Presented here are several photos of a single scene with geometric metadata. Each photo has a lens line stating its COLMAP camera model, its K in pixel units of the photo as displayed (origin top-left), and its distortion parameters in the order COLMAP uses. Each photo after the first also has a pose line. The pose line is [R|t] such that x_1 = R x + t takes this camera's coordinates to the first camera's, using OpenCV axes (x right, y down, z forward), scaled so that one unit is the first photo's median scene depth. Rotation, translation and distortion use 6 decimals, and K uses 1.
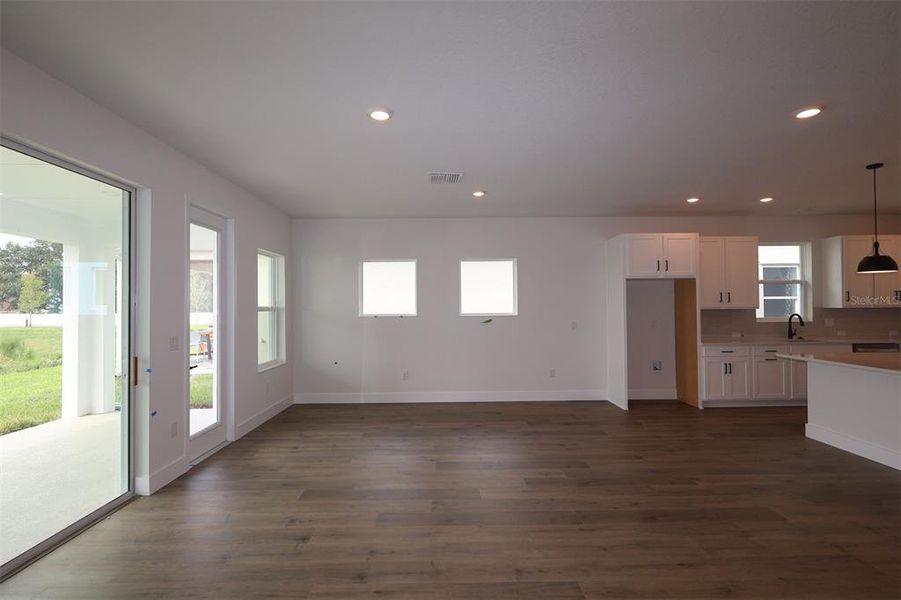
lens RADIAL K [[416.0, 0, 471.2], [0, 416.0, 308.7], [0, 0, 1]] dist [0.003490, 0.000690]
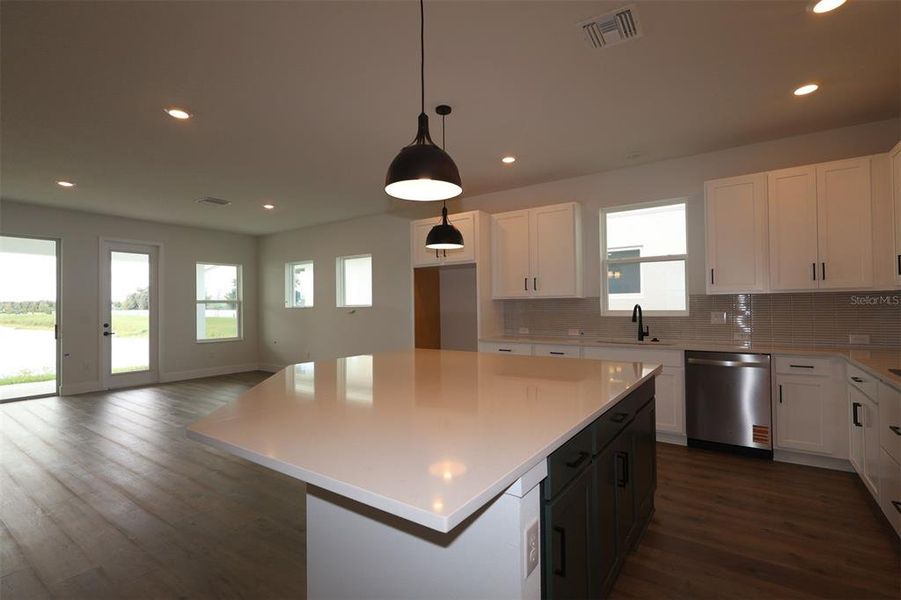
lens RADIAL K [[416.0, 0, 447.5], [0, 416.0, 302.4], [0, 0, 1]] dist [0.003490, 0.000690]
pose [[0.812834, -0.006189, -0.582463, 0.909935], [-0.001009, 0.999927, -0.012033, 0.017376], [0.582495, 0.010369, 0.812768, 0.241918]]
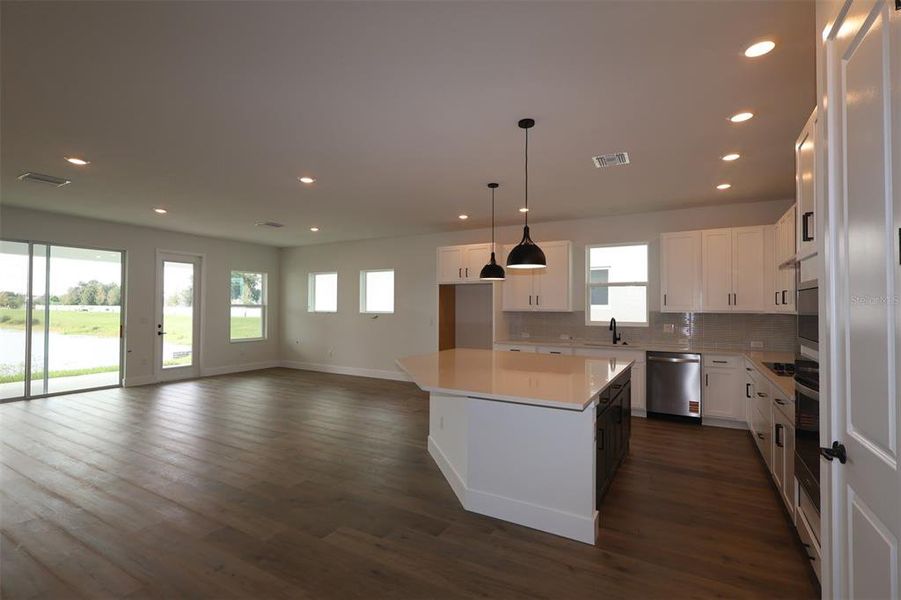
lens RADIAL K [[416.0, 0, 446.3], [0, 416.0, 302.3], [0, 0, 1]] dist [0.003490, 0.000690]
pose [[0.861378, 0.007658, -0.507907, 0.918859], [-0.017245, 0.999751, -0.014171, -0.002973], [0.507672, 0.020966, 0.861295, -0.028718]]
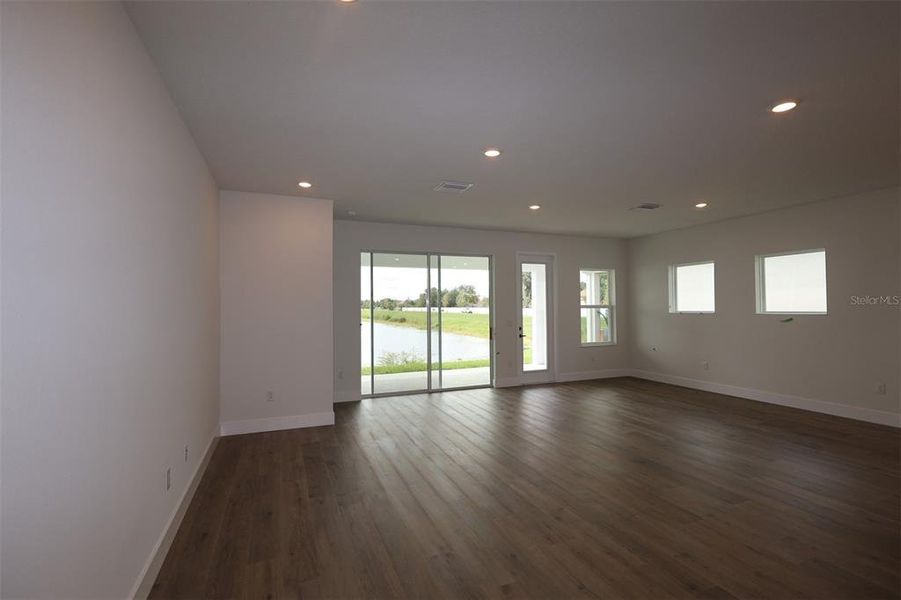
lens RADIAL K [[416.0, 0, 454.8], [0, 416.0, 297.8], [0, 0, 1]] dist [0.003490, 0.000690]
pose [[0.380826, -0.015739, -0.924513, 0.623138], [0.002255, 0.999868, -0.016093, -0.006738], [0.924644, 0.004043, 0.380812, -0.040868]]
